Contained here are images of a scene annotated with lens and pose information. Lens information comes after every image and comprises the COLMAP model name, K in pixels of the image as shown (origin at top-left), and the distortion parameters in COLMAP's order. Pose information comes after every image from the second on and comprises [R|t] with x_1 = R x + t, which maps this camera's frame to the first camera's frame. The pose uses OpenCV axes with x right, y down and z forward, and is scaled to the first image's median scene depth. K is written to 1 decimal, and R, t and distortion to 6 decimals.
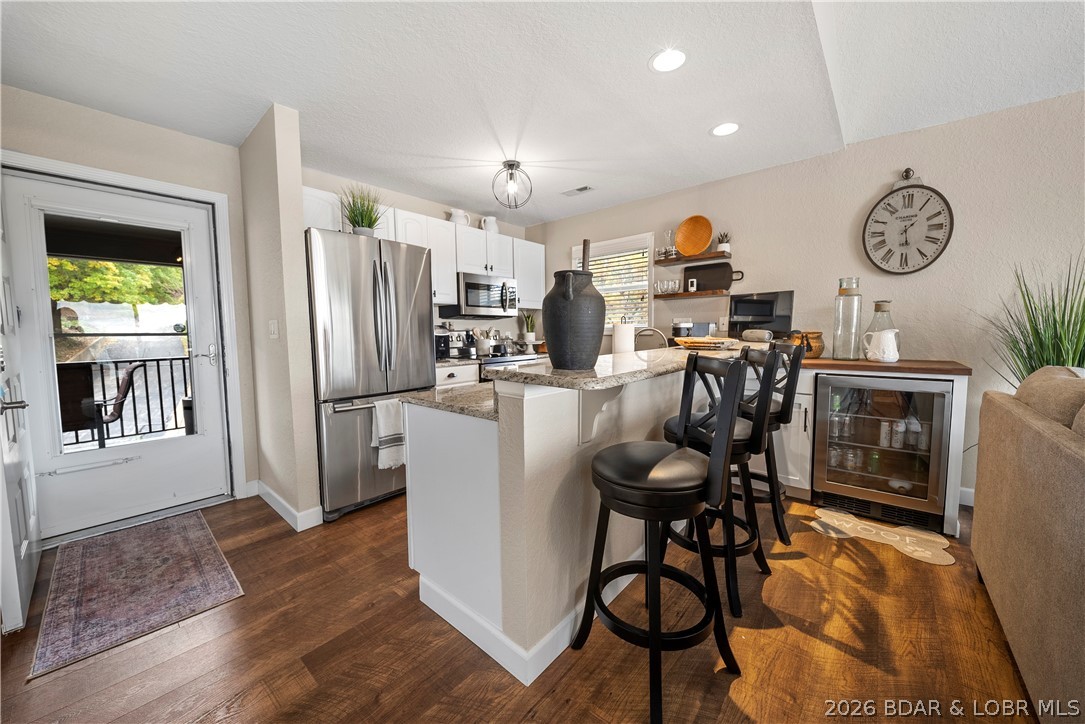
lens RADIAL K [[383.3, 0, 547.1], [0, 383.3, 361.2], [0, 0, 1]] dist [0.002254, -0.004873]
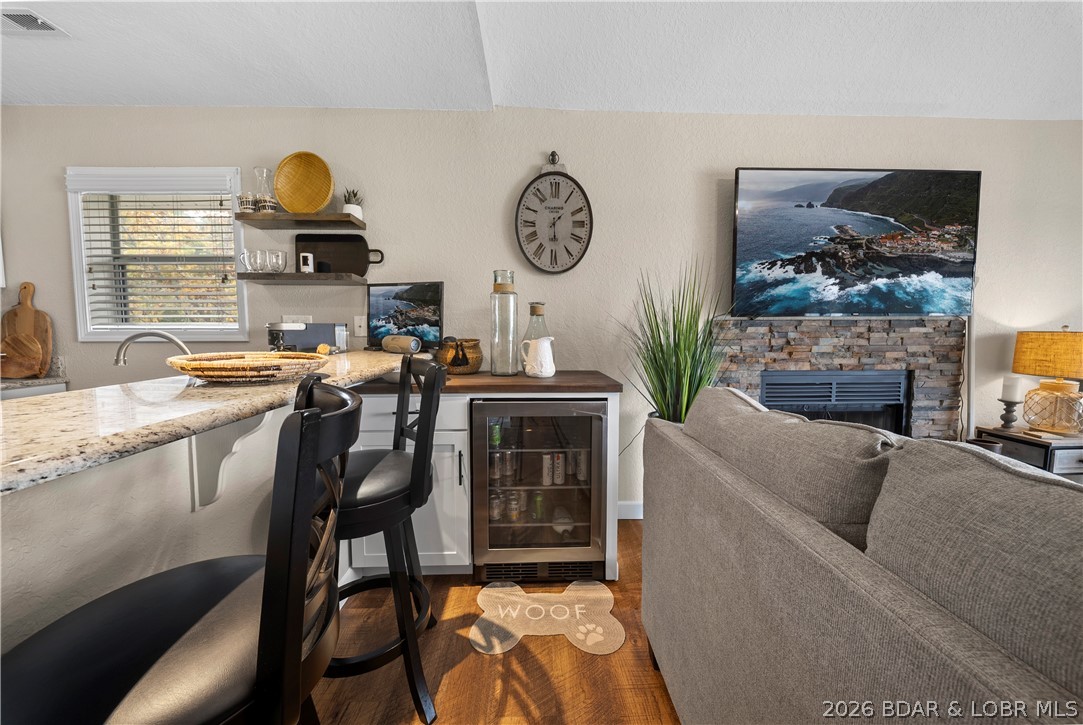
lens RADIAL K [[382.6, 0, 534.6], [0, 382.6, 363.7], [0, 0, 1]] dist [0.002254, -0.004873]
pose [[0.749112, -0.035753, 0.661477, 0.308734], [0.040500, 0.999146, 0.008139, -0.031049], [-0.661204, 0.020692, 0.749921, 0.372145]]
